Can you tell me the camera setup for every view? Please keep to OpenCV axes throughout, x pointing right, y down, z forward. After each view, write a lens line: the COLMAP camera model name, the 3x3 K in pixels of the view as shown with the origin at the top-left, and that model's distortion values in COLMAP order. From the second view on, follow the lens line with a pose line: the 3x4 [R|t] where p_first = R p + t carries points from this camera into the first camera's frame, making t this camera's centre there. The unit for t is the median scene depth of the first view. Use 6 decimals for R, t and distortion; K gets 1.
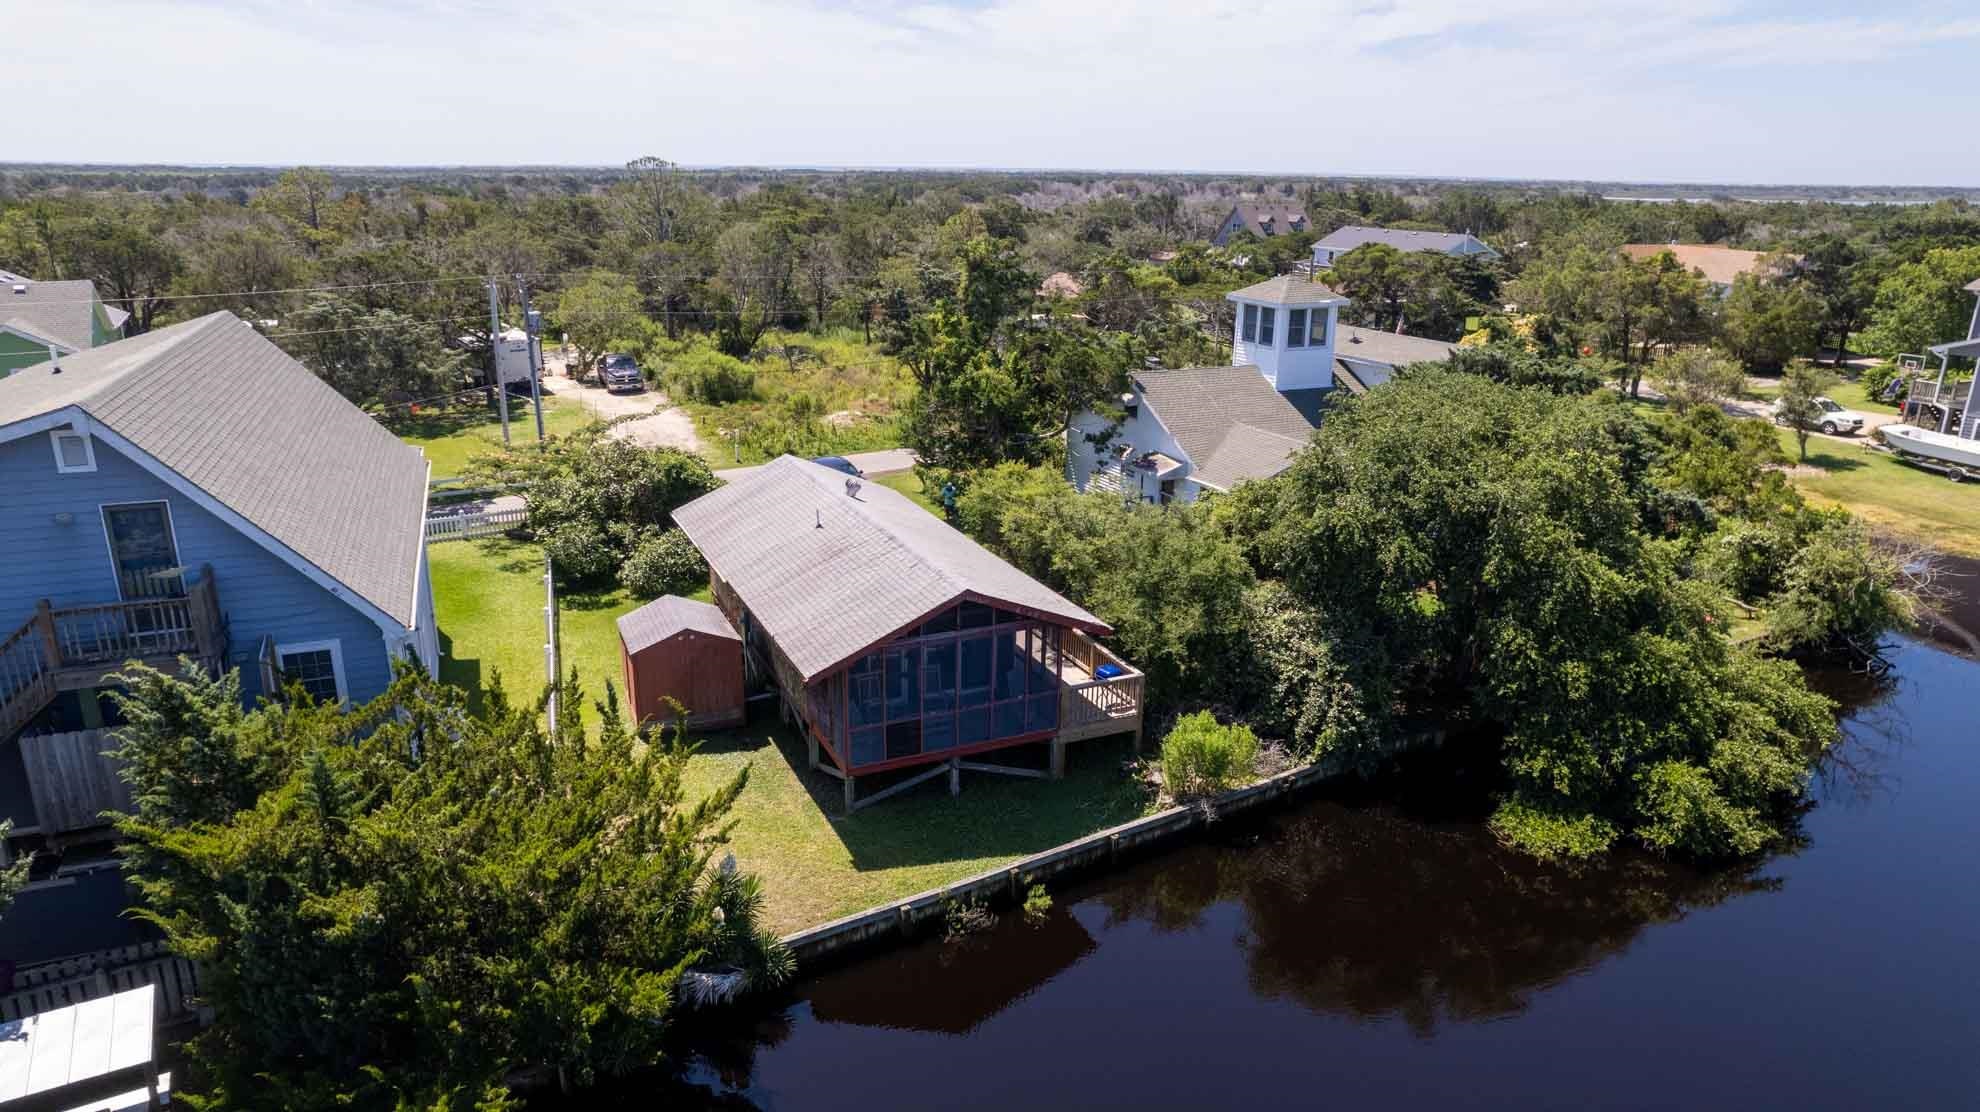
lens RADIAL K [[1274.5, 0, 989.2], [0, 1274.5, 555.0], [0, 0, 1]] dist [-0.072714, 0.059732]
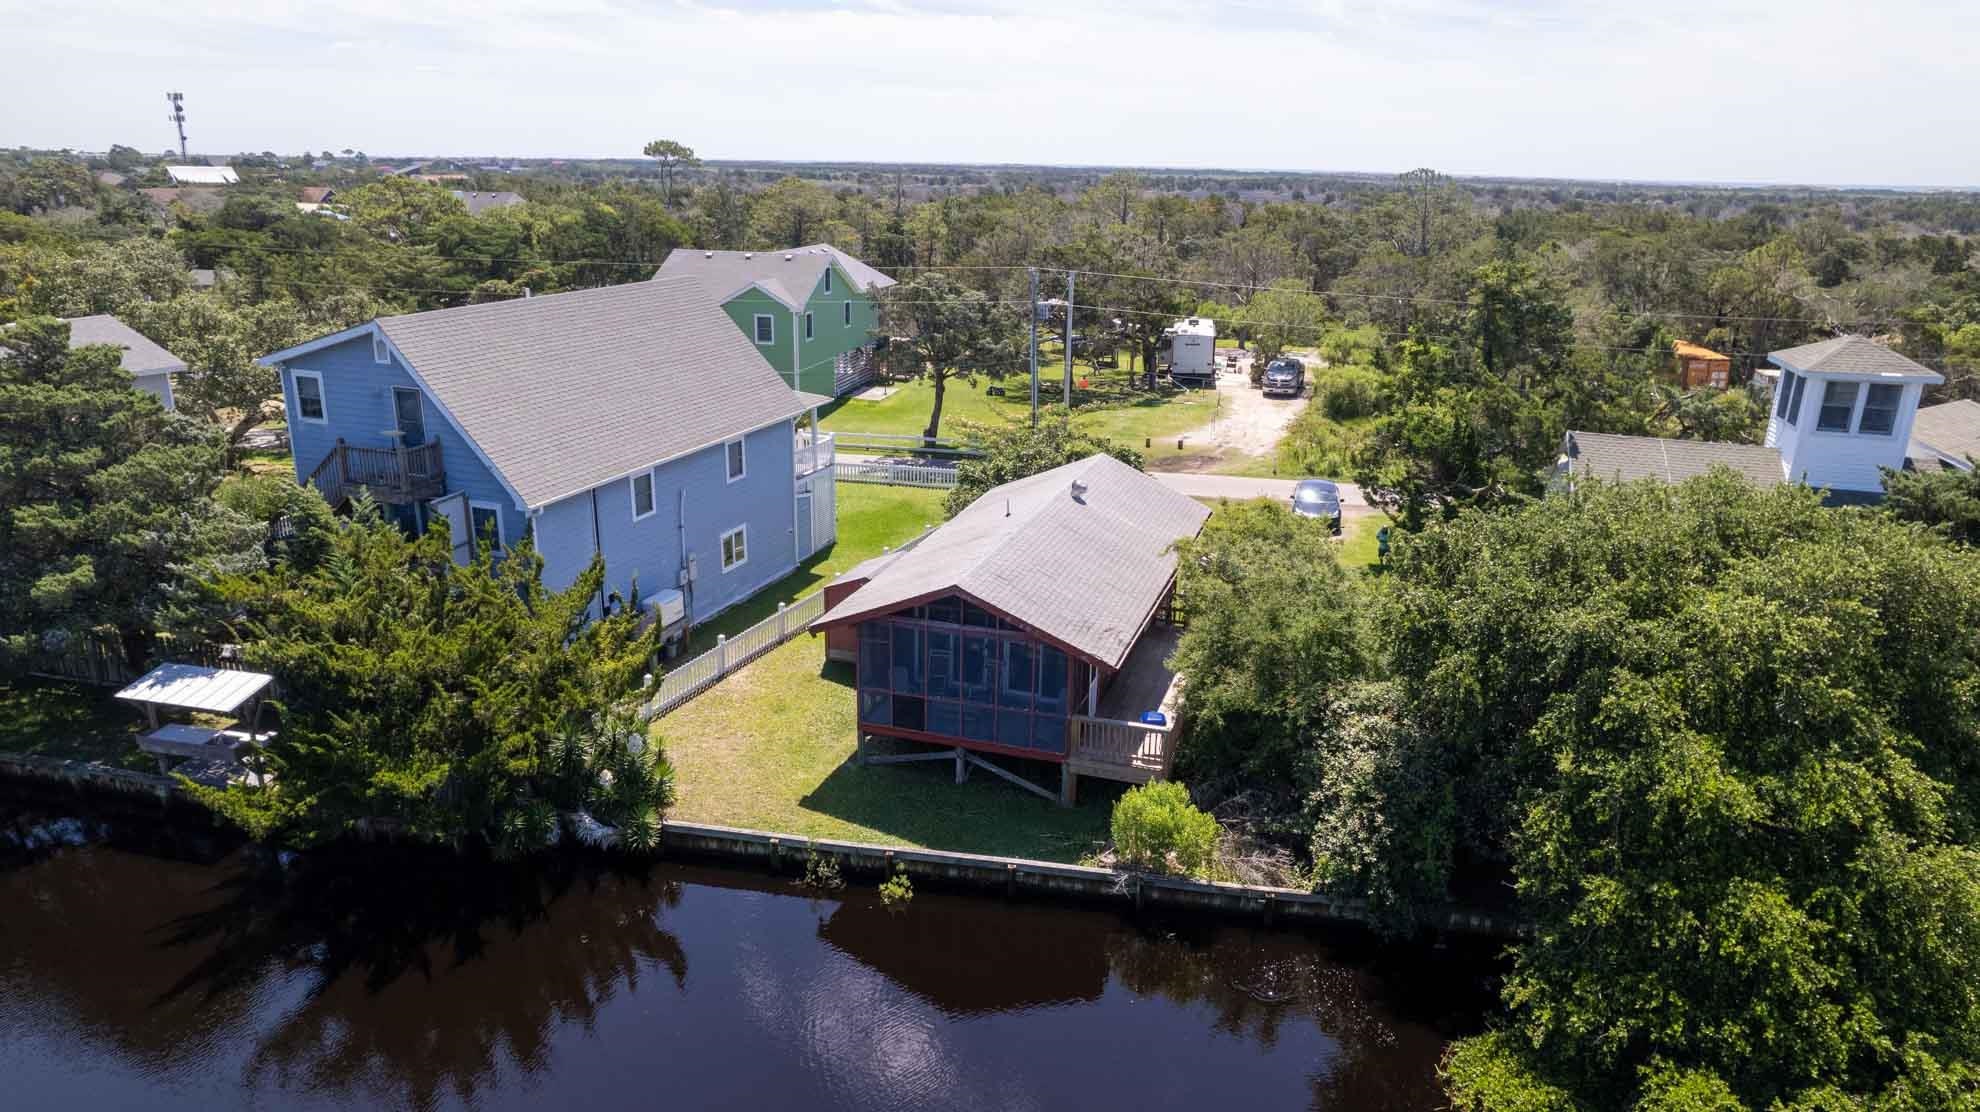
lens RADIAL K [[1274.5, 0, 989.4], [0, 1274.5, 559.9], [0, 0, 1]] dist [-0.072714, 0.059732]
pose [[0.733669, 0.206311, -0.647430, 0.582878], [-0.209370, 0.975073, 0.073459, -0.064753], [0.646447, 0.081657, 0.758577, 0.204252]]
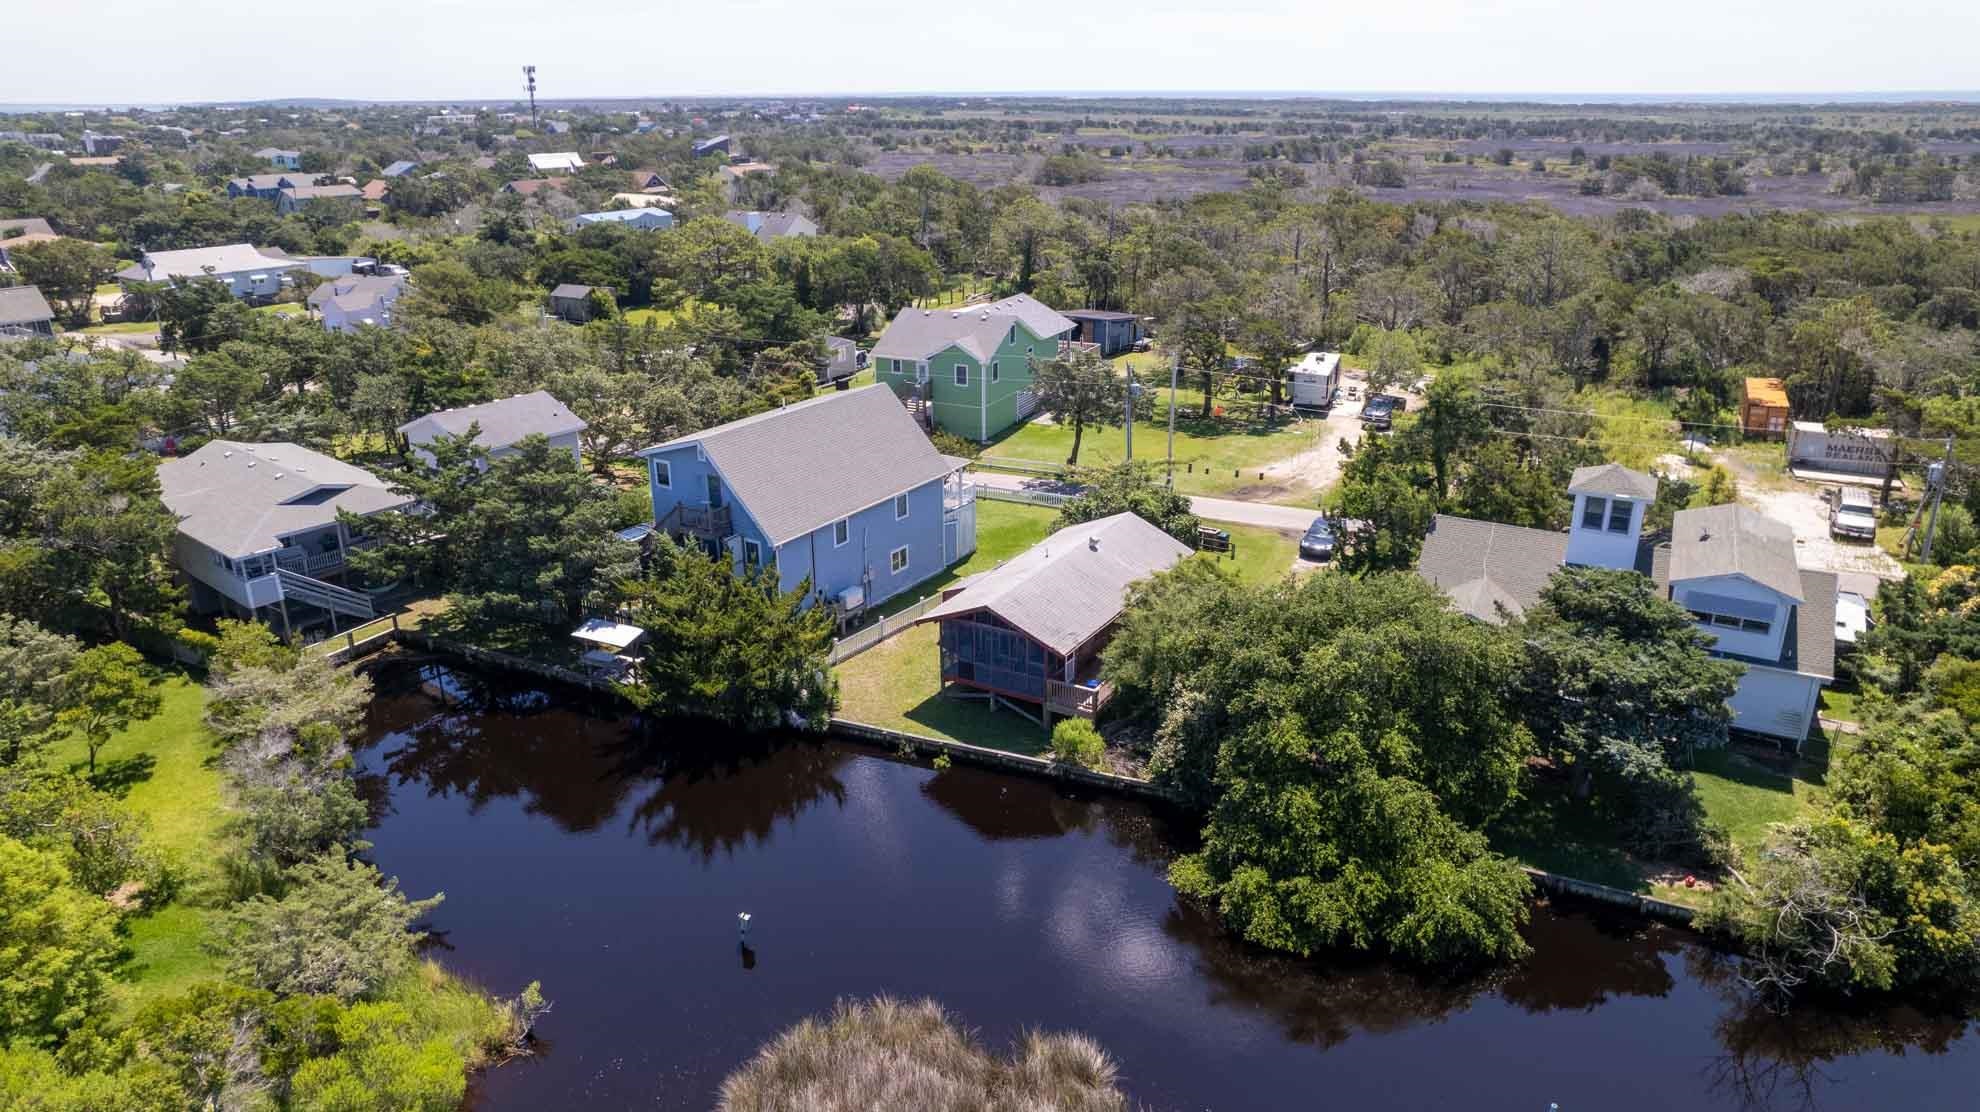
lens RADIAL K [[1274.5, 0, 997.4], [0, 1274.5, 557.6], [0, 0, 1]] dist [-0.072714, 0.059732]
pose [[0.574528, 0.274667, -0.771022, 1.279678], [-0.233828, 0.957832, 0.166979, -0.323269], [0.784374, 0.084352, 0.614526, -0.158421]]
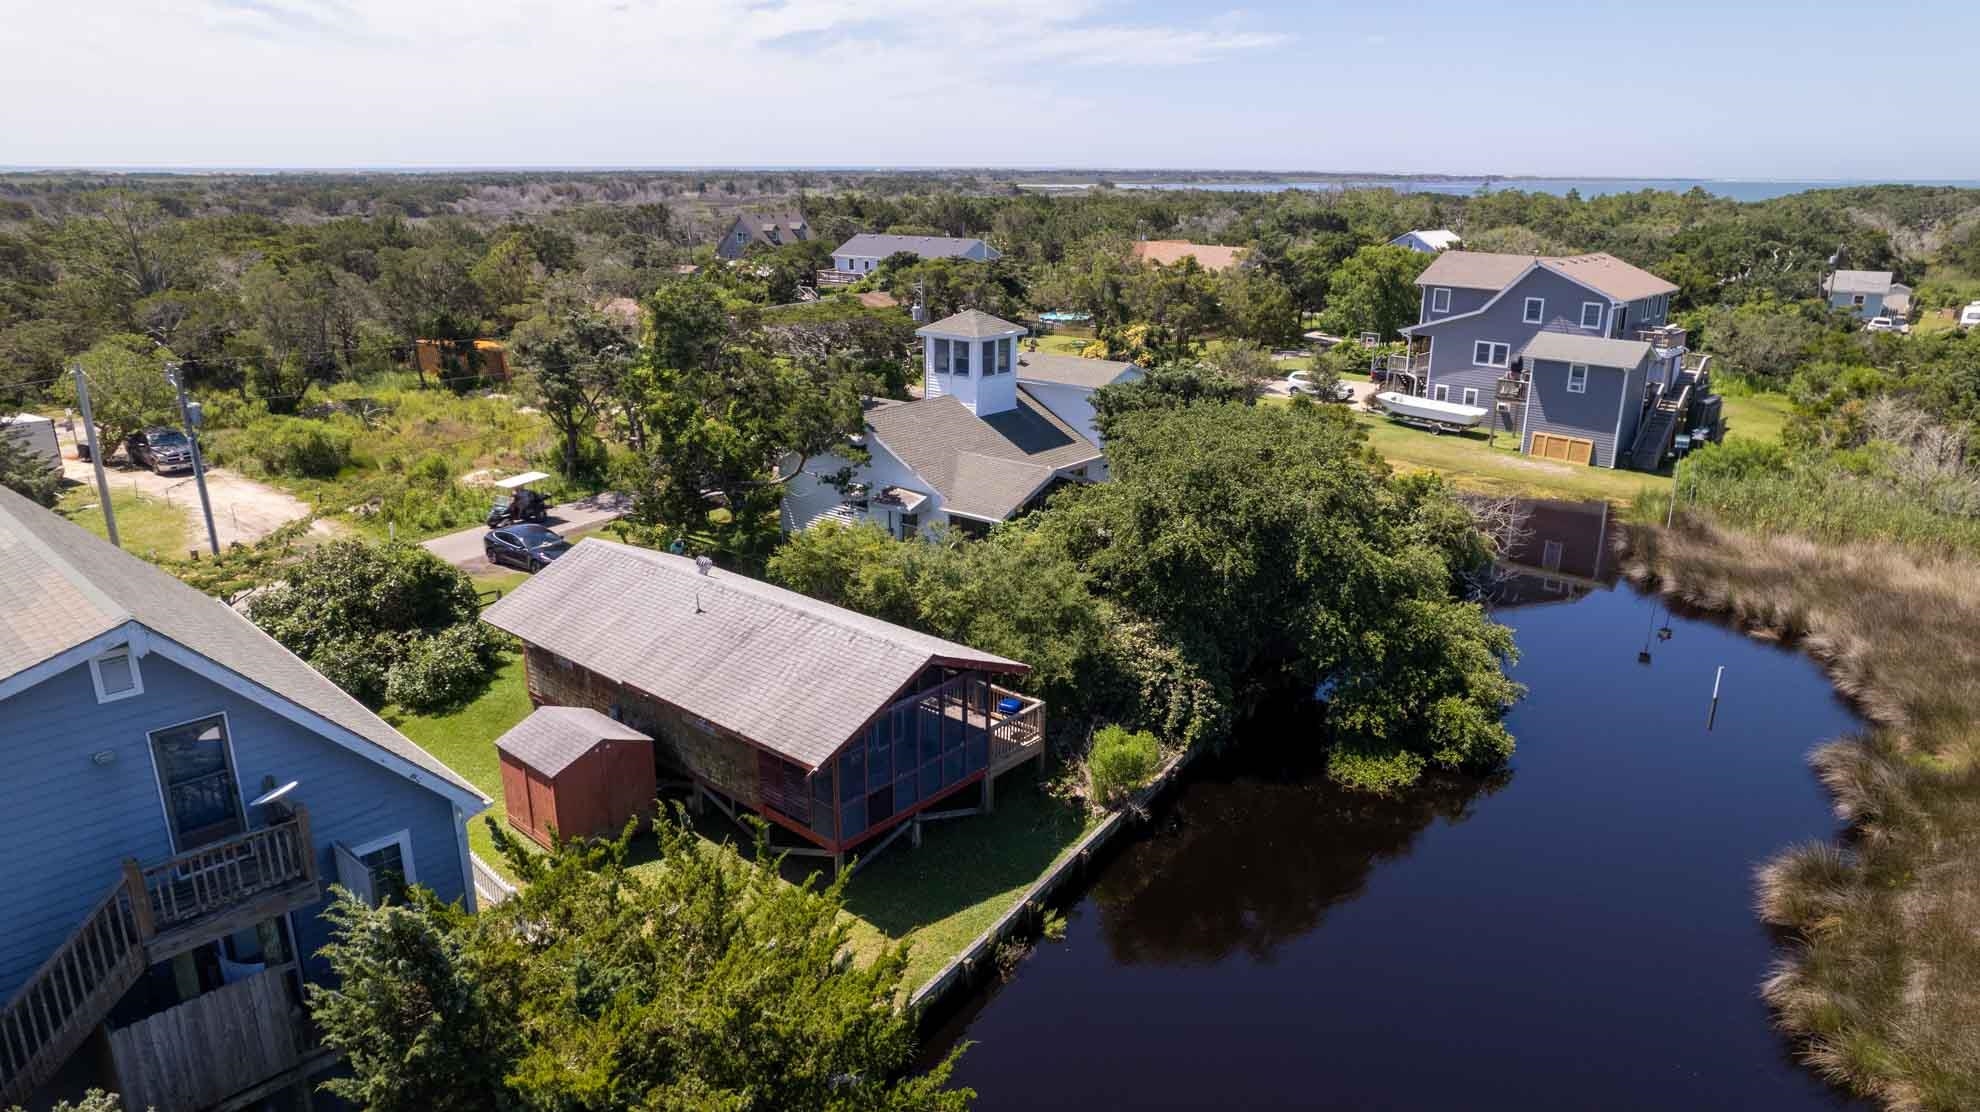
lens RADIAL K [[1274.5, 0, 991.5], [0, 1274.5, 550.2], [0, 0, 1]] dist [-0.072714, 0.059732]
pose [[0.906062, -0.129479, 0.402848, -0.340905], [0.129005, 0.991236, 0.028441, -0.072919], [-0.403000, 0.026200, 0.914825, 0.005011]]
